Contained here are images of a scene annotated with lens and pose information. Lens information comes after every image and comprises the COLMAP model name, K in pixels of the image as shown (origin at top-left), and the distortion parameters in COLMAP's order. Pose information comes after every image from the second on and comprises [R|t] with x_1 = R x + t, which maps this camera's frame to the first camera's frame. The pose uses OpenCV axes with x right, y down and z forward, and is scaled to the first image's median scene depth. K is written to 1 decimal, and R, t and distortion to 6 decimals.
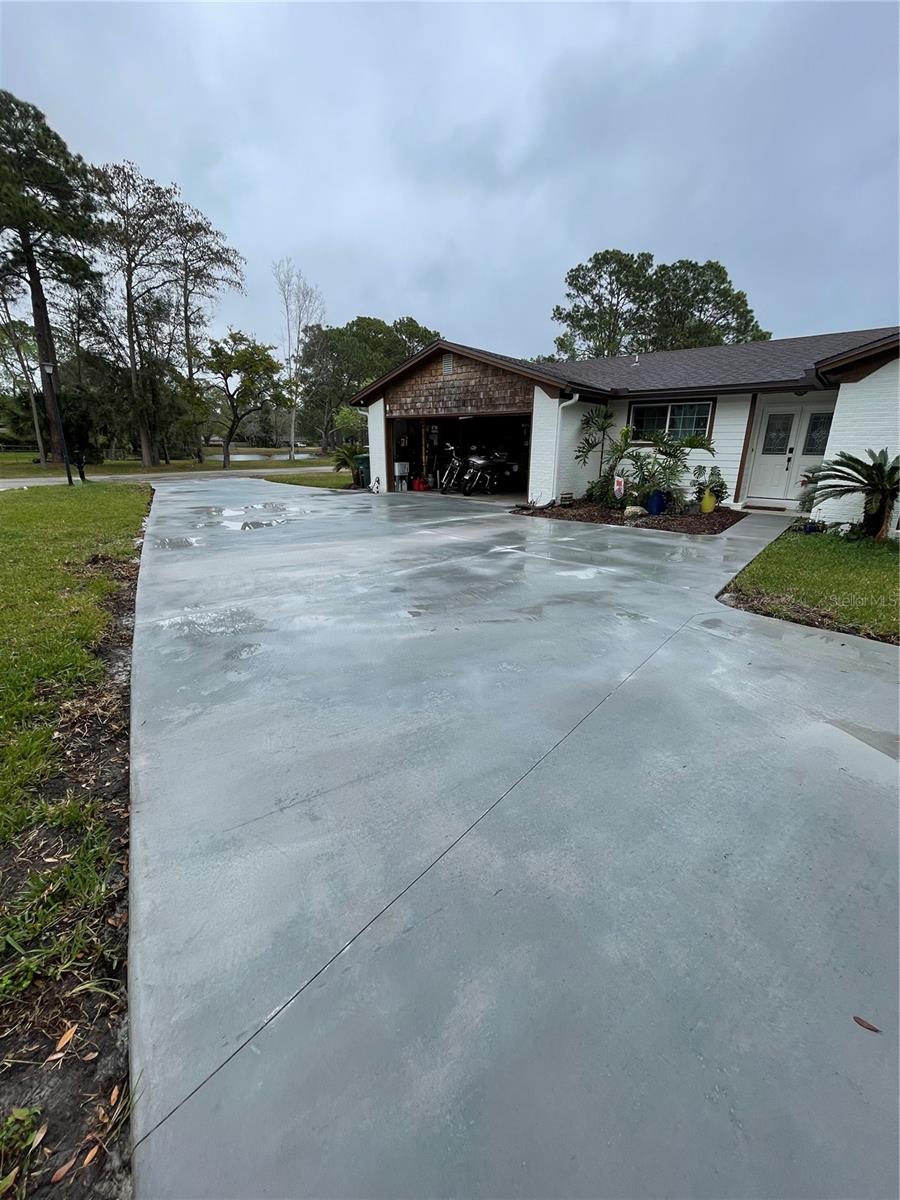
lens RADIAL K [[484.3, 0, 446.1], [0, 484.3, 590.4], [0, 0, 1]] dist [0.000449, -0.000038]
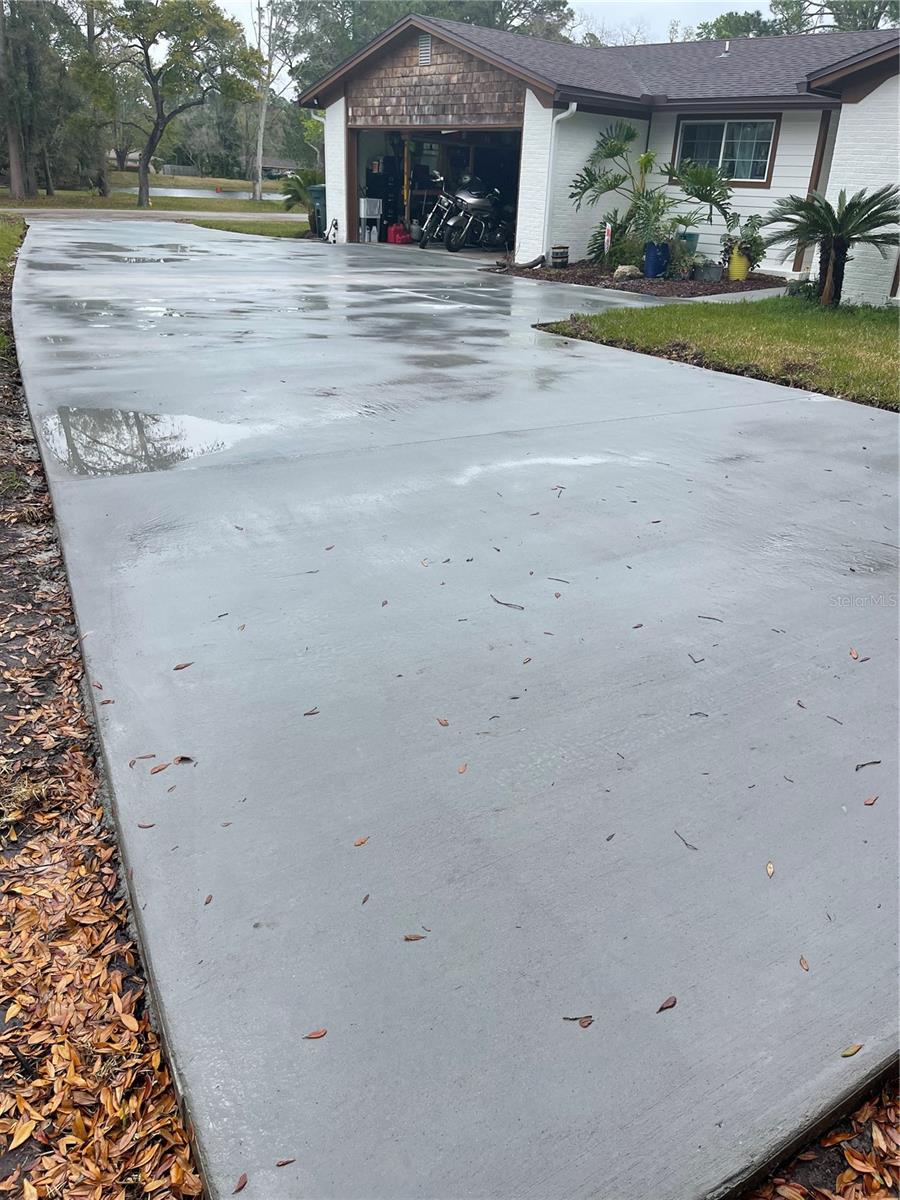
lens RADIAL K [[897.2, 0, 450.0], [0, 897.2, 600.0], [0, 0, 1]] dist [0.085094, -0.117231]
pose [[0.990990, 0.089313, -0.099808, 0.209678], [-0.075082, 0.987551, 0.138221, 0.117707], [0.110910, -0.129482, 0.985359, -0.347574]]
